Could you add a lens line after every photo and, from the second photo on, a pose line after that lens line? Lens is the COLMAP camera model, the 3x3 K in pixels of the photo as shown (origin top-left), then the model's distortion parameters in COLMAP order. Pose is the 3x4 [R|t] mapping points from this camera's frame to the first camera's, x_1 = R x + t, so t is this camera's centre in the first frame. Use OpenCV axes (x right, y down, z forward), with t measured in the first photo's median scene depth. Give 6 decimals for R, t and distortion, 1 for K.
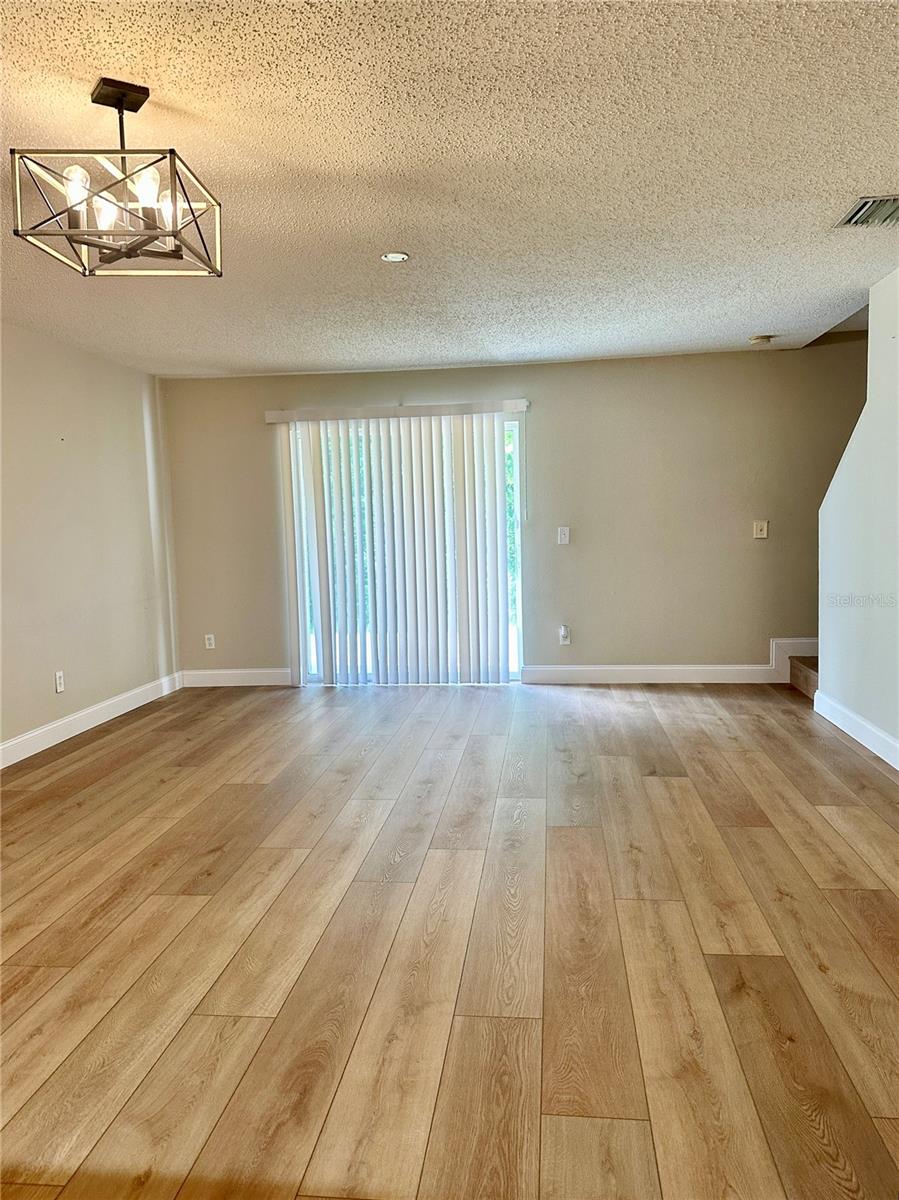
lens RADIAL K [[895.4, 0, 455.0], [0, 895.4, 601.0], [0, 0, 1]] dist [0.043070, -0.038176]
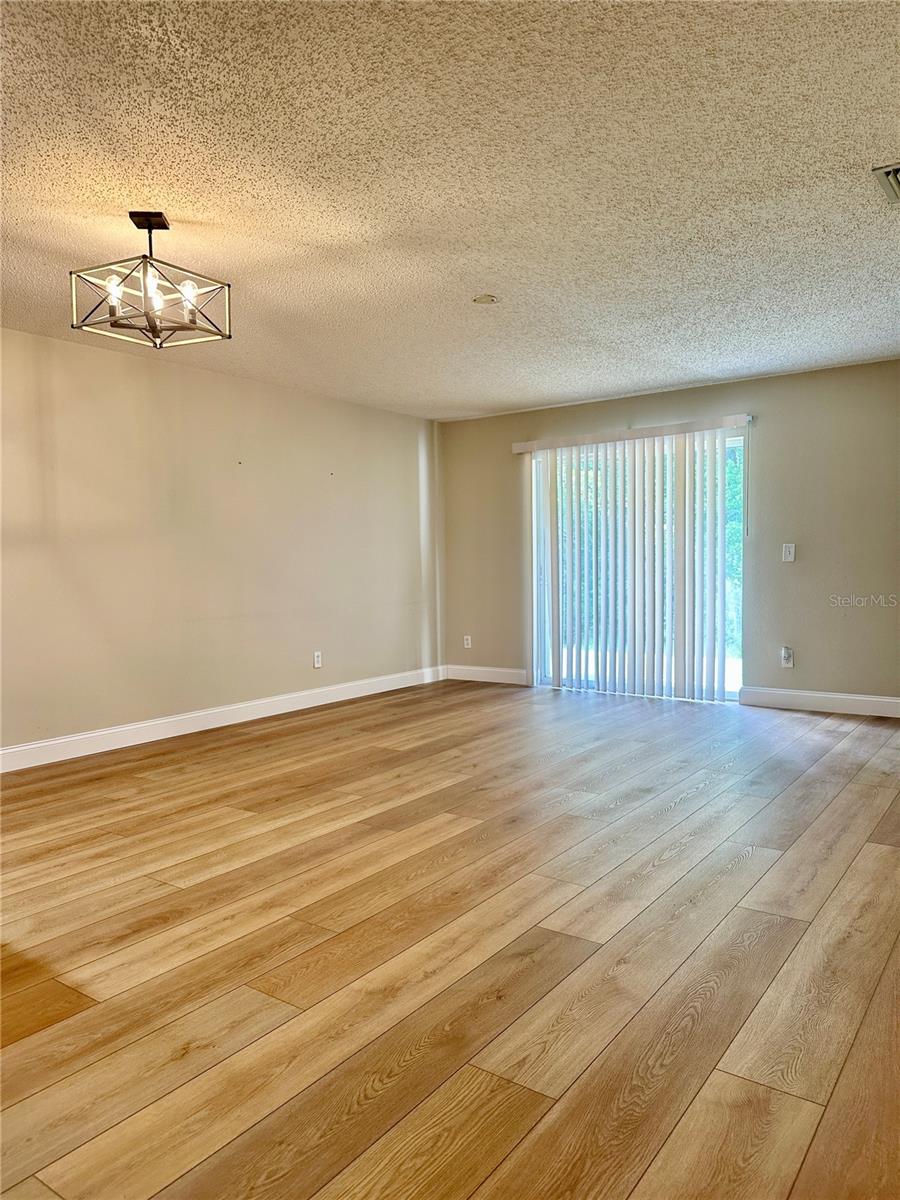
lens RADIAL K [[847.8, 0, 448.6], [0, 847.8, 601.5], [0, 0, 1]] dist [0.053611, -0.032708]
pose [[0.869535, 0.036834, -0.492495, 0.454151], [-0.052333, 0.998472, -0.017720, 0.025300], [0.491090, 0.041182, 0.870135, 0.047830]]
